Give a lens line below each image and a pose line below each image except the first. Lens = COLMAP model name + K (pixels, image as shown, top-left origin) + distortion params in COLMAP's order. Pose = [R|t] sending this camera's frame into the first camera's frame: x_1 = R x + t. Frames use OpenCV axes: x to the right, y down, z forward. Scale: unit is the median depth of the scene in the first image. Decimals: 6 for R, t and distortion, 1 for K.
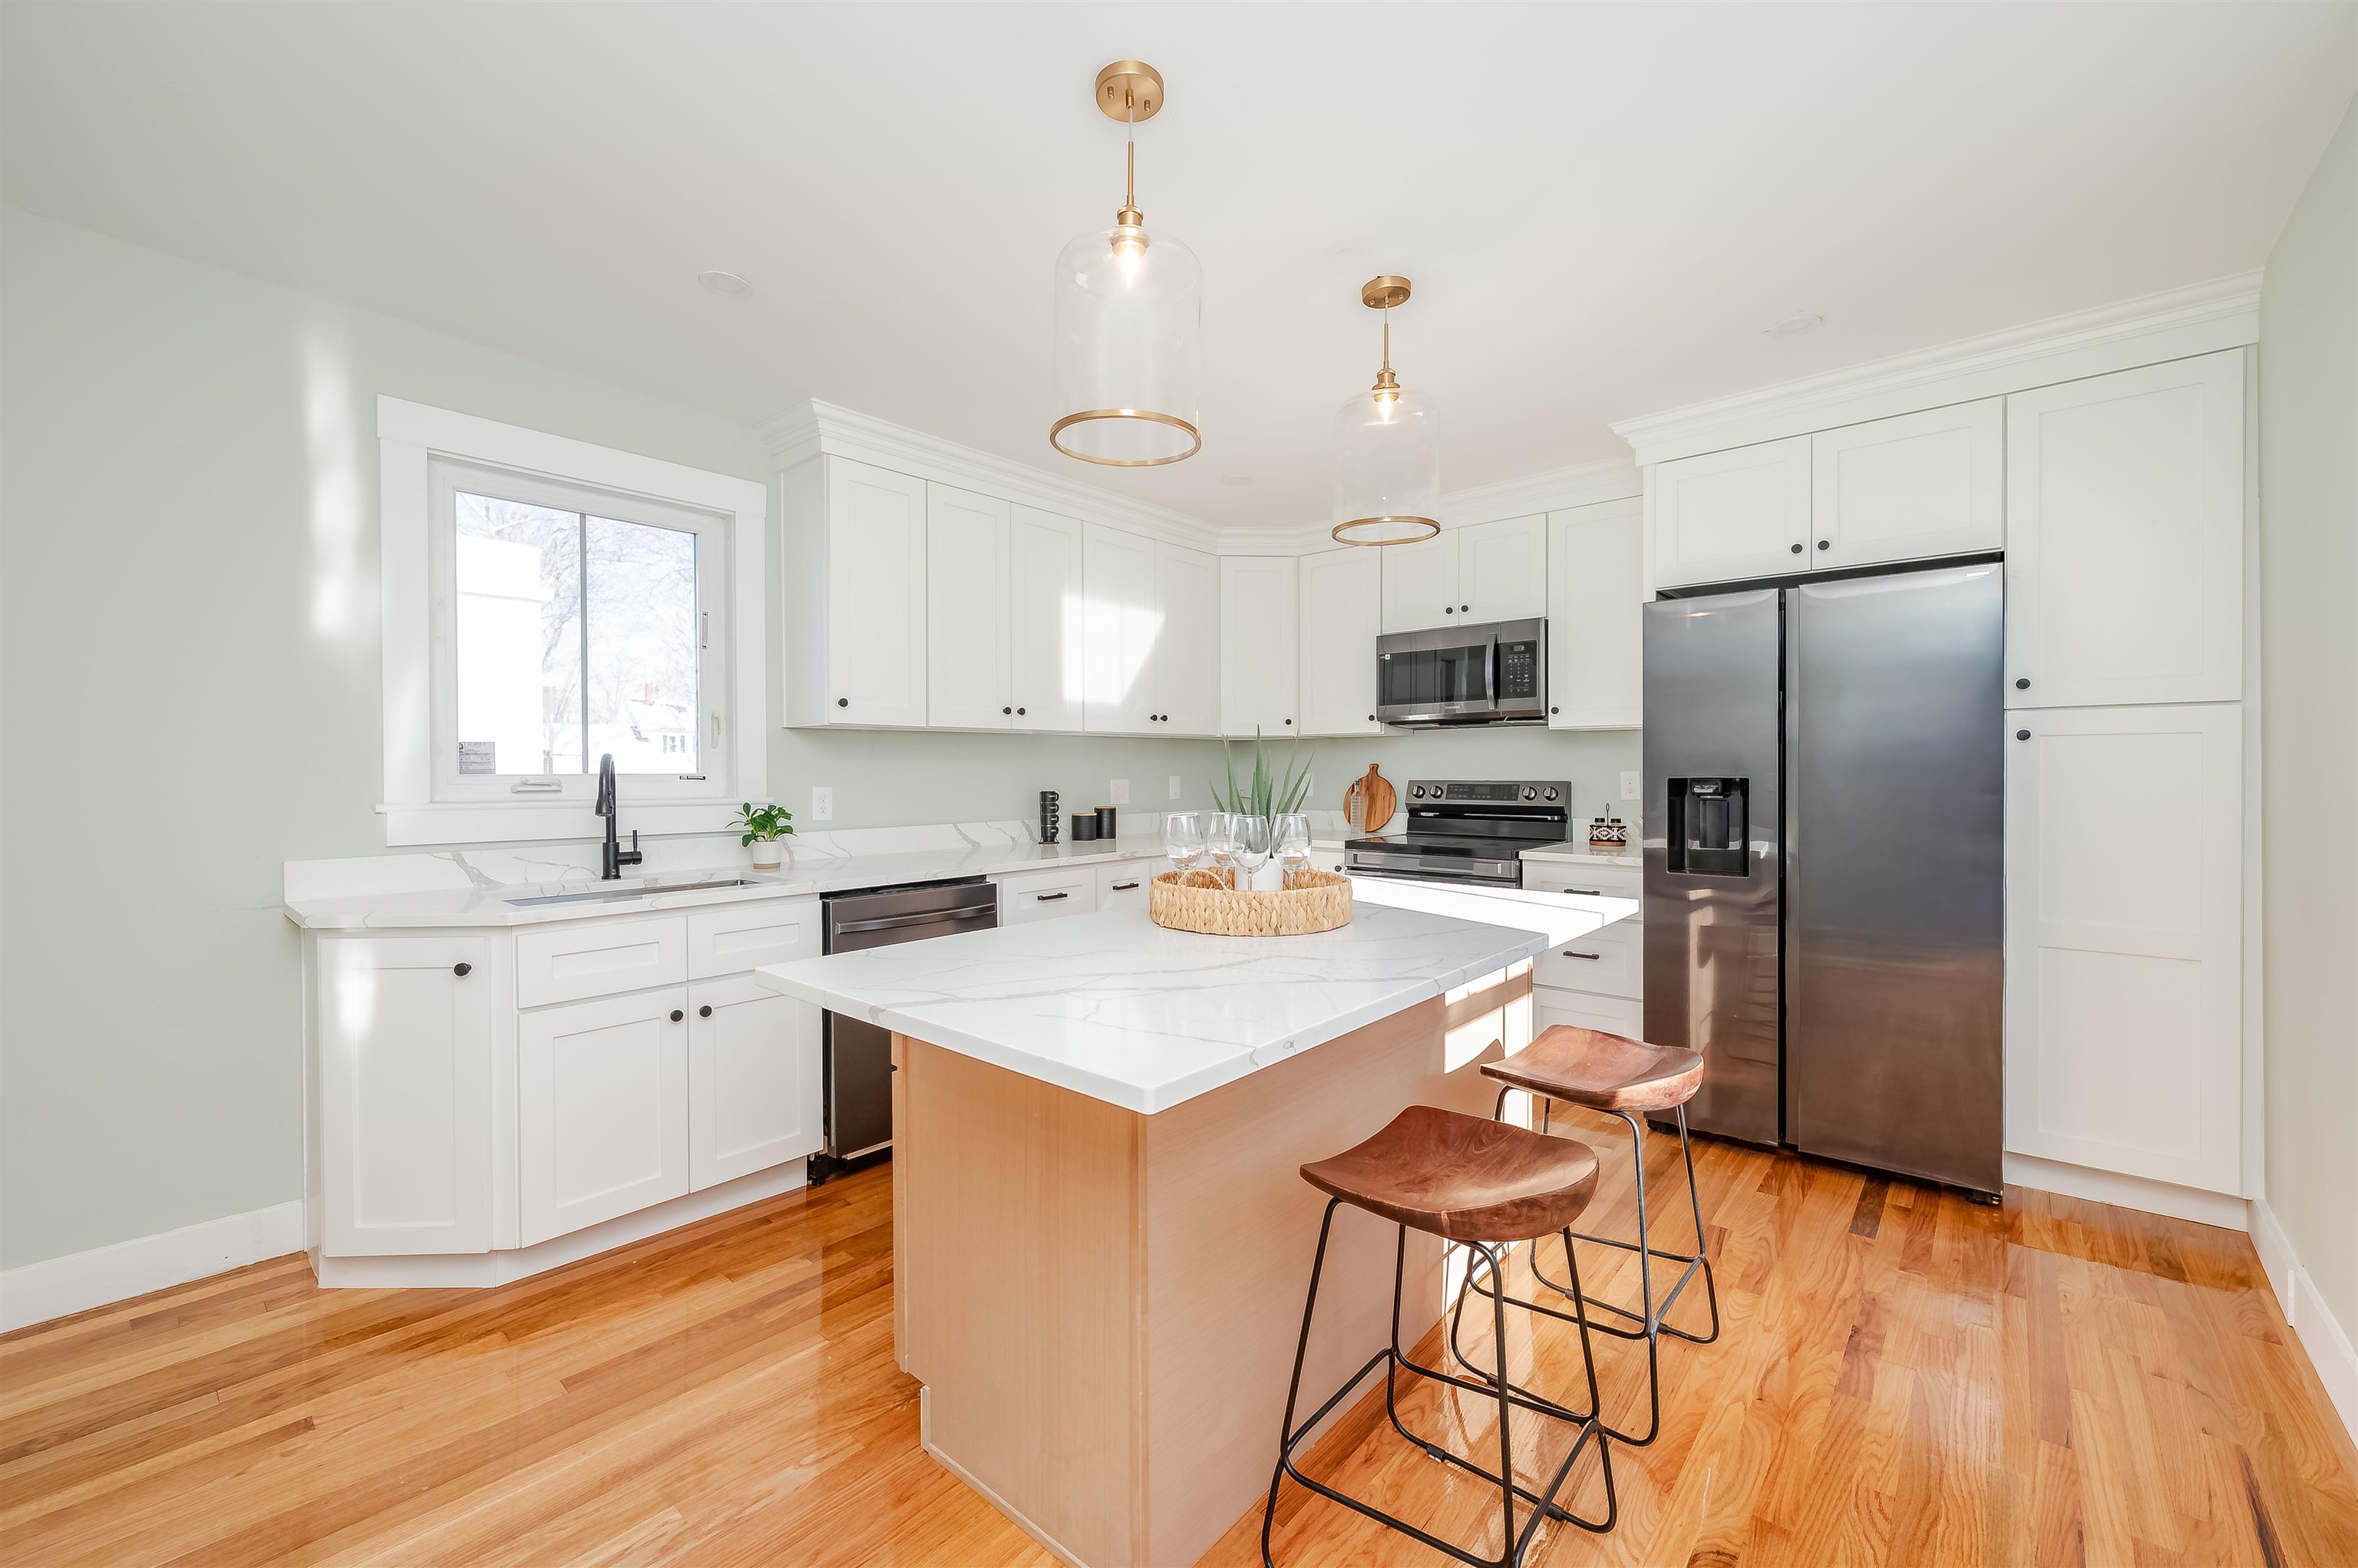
lens RADIAL K [[934.4, 0, 1169.0], [0, 934.4, 785.3], [0, 0, 1]] dist [0.000353, -0.000116]
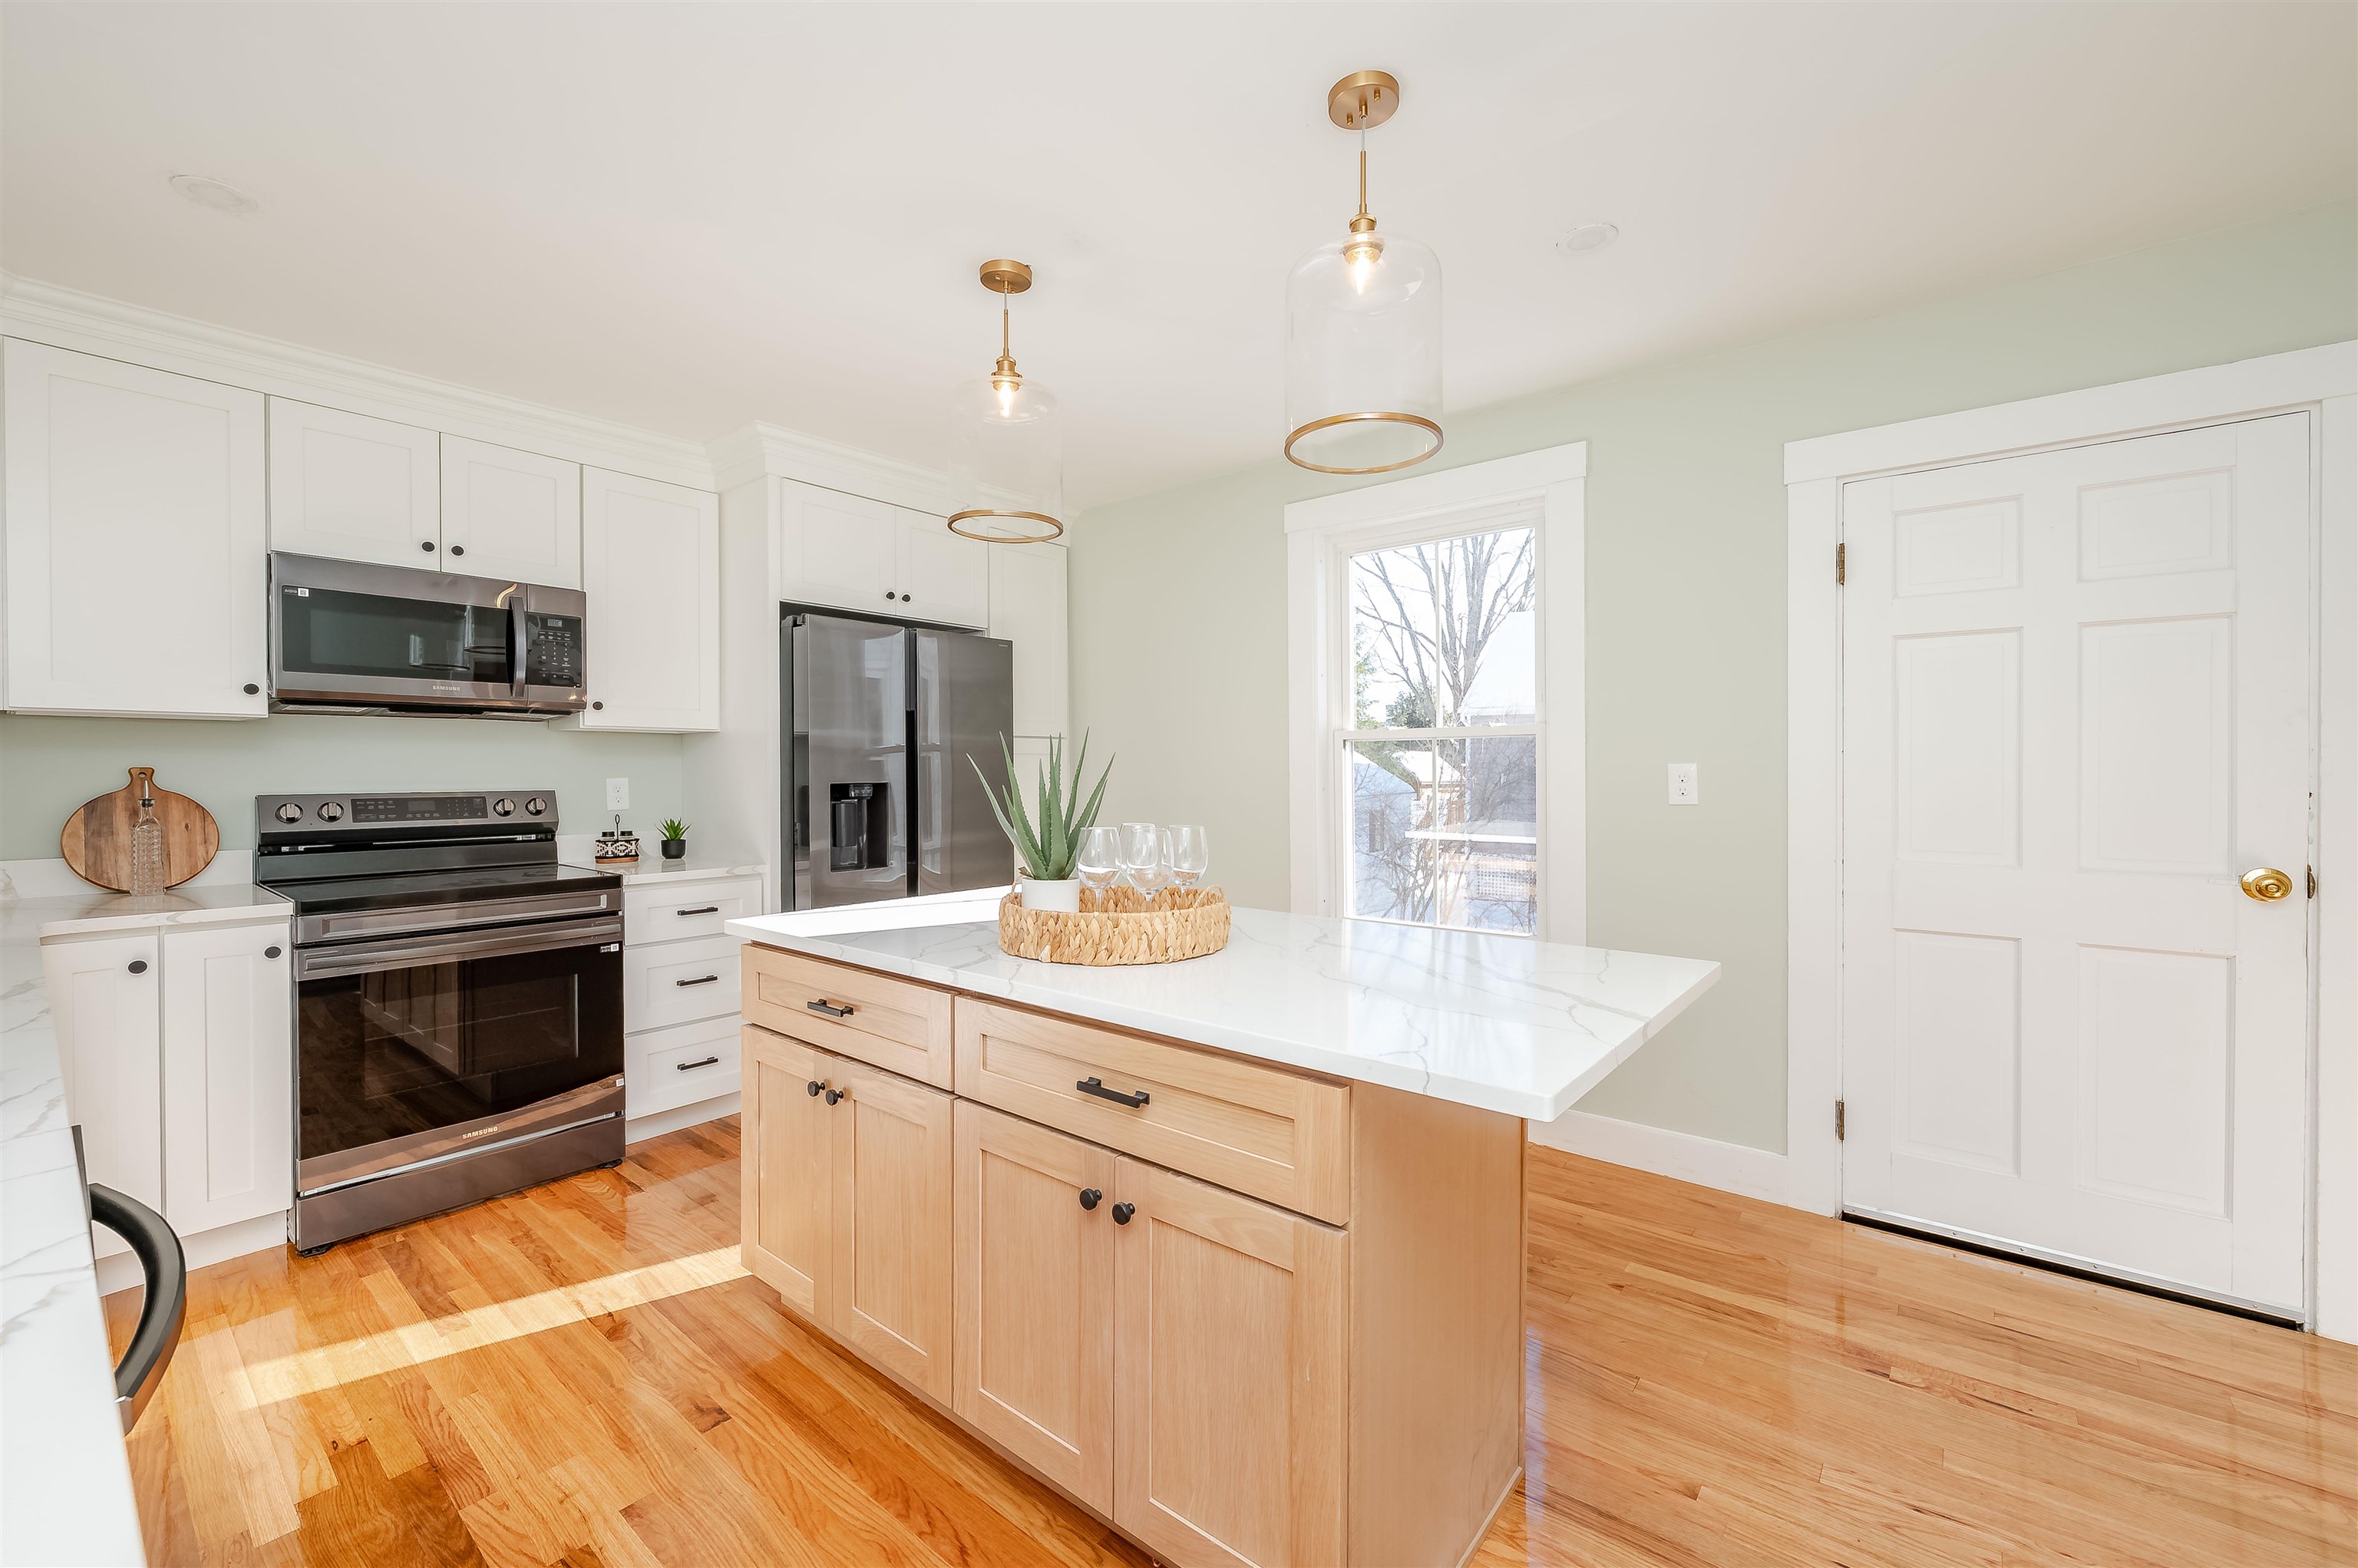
lens RADIAL K [[934.4, 0, 1169.0], [0, 934.4, 785.3], [0, 0, 1]] dist [0.000353, -0.000116]
pose [[0.001092, -0.008530, 0.999963, -0.395791], [0.018849, 0.999786, 0.008507, -0.005878], [-0.999822, 0.018839, 0.001253, 0.457424]]
